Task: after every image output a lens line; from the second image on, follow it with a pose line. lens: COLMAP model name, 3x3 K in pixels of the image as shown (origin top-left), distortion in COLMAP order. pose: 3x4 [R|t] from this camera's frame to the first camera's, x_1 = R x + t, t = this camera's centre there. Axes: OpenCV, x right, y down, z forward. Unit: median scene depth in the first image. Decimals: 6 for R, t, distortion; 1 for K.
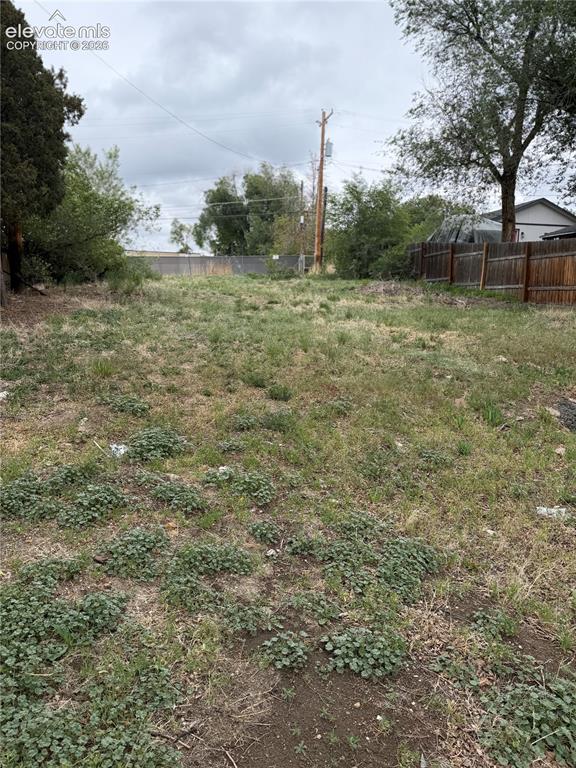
lens RADIAL K [[527.0, 0, 288.0], [0, 527.0, 384.0], [0, 0, 1]] dist [0.111107, -0.176560]
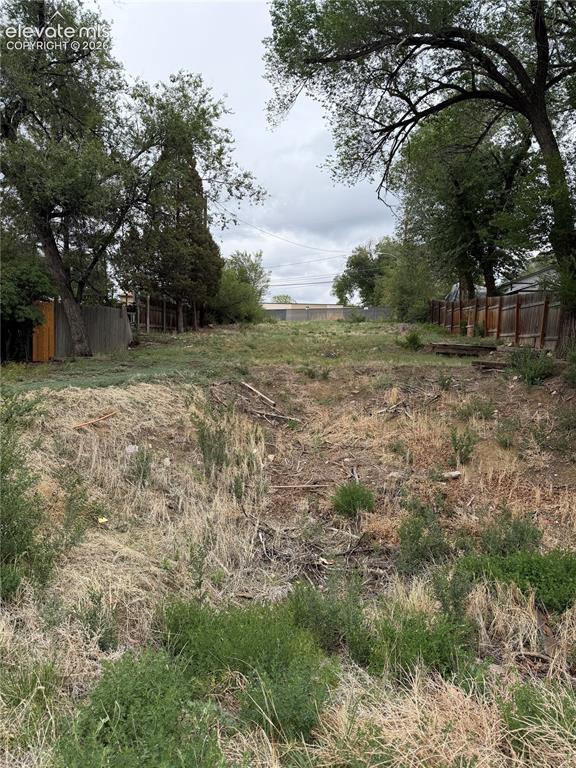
lens RADIAL K [[527.0, 0, 288.0], [0, 527.0, 384.0], [0, 0, 1]] dist [0.111107, -0.176560]
pose [[0.947768, 0.034145, -0.317127, 0.357835], [-0.061806, 0.995069, -0.077575, 0.136642], [0.312915, 0.093124, 0.945205, -0.620105]]
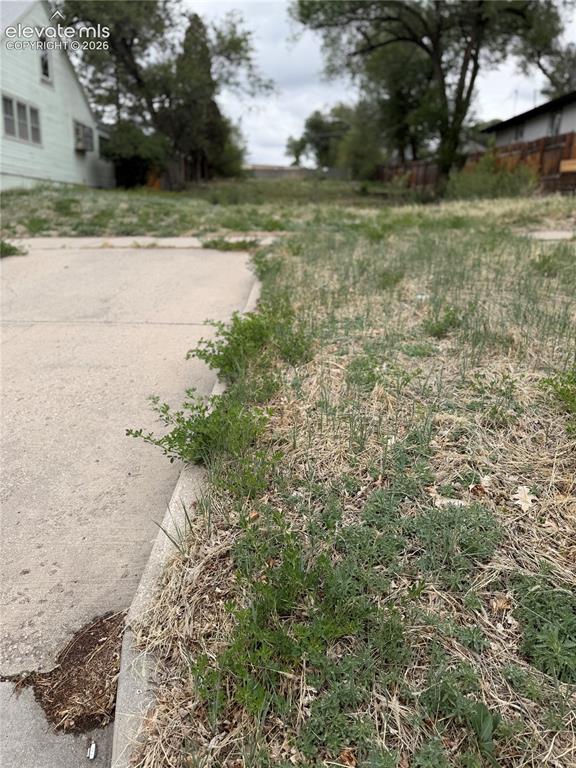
lens RADIAL K [[527.0, 0, 288.0], [0, 527.0, 384.0], [0, 0, 1]] dist [0.111107, -0.176560]
pose [[0.975014, 0.090524, -0.202861, 0.415622], [-0.059669, 0.986366, 0.153365, 0.296113], [0.213979, -0.137428, 0.967123, -1.249393]]
